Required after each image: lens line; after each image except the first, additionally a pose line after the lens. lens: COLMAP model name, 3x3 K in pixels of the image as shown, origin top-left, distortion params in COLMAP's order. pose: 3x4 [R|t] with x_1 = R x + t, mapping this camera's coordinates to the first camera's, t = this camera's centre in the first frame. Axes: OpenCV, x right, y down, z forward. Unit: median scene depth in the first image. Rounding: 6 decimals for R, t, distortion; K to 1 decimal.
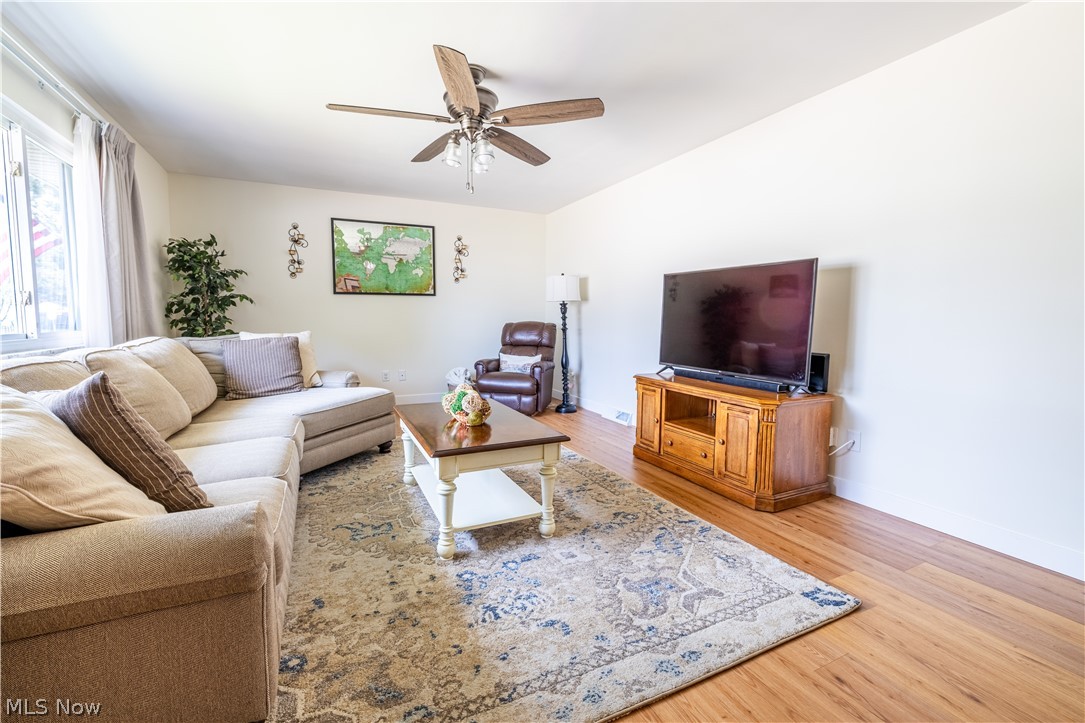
lens RADIAL K [[456.0, 0, 540.2], [0, 456.0, 353.0], [0, 0, 1]] dist [-0.001392, 0.000341]
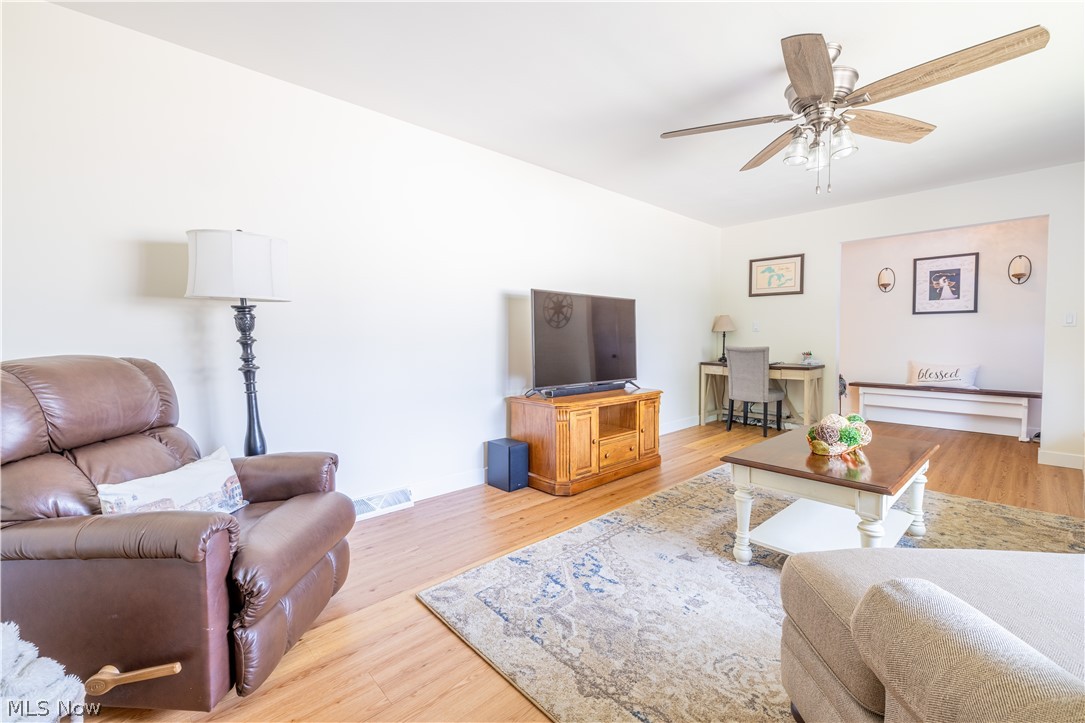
lens RADIAL K [[456.0, 0, 540.2], [0, 456.0, 353.0], [0, 0, 1]] dist [-0.001392, 0.000341]
pose [[-0.283876, -0.039687, 0.958039, -0.650872], [0.079116, 0.994767, 0.064651, -0.115164], [-0.955591, 0.094149, -0.279251, 1.378188]]
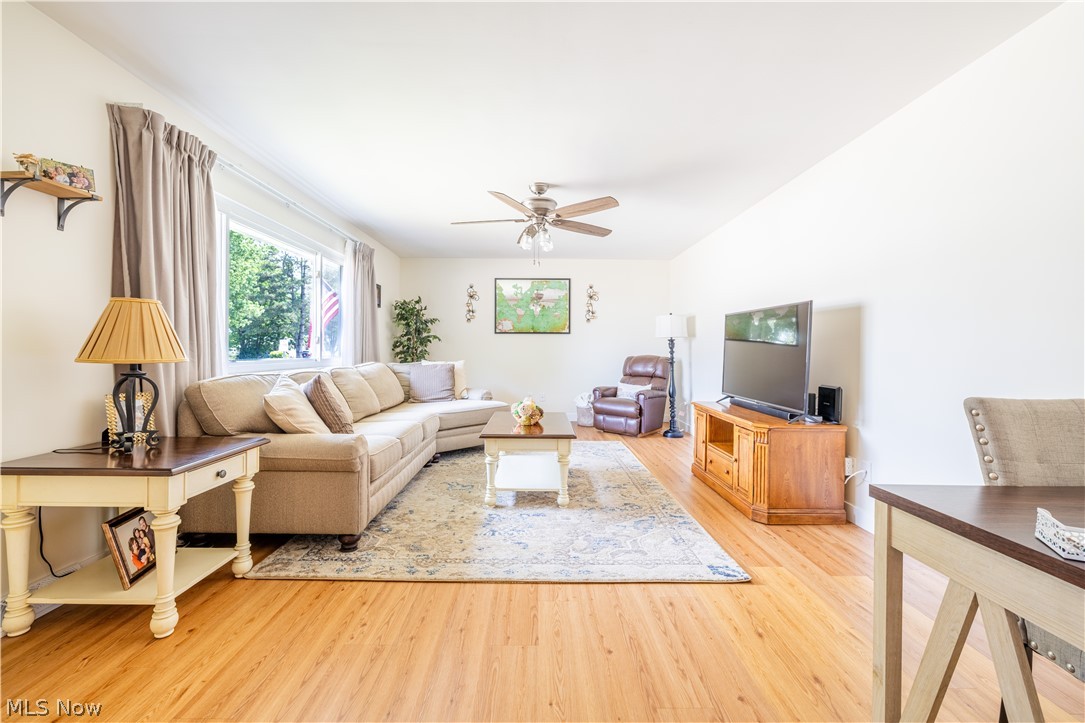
lens RADIAL K [[448.8, 0, 543.8], [0, 448.8, 353.6], [0, 0, 1]] dist [-0.001884, -0.000427]
pose [[0.907269, 0.006646, -0.420498, 0.367296], [-0.037128, 0.997237, -0.064347, 0.014670], [0.418908, 0.073993, 0.905009, -0.210596]]
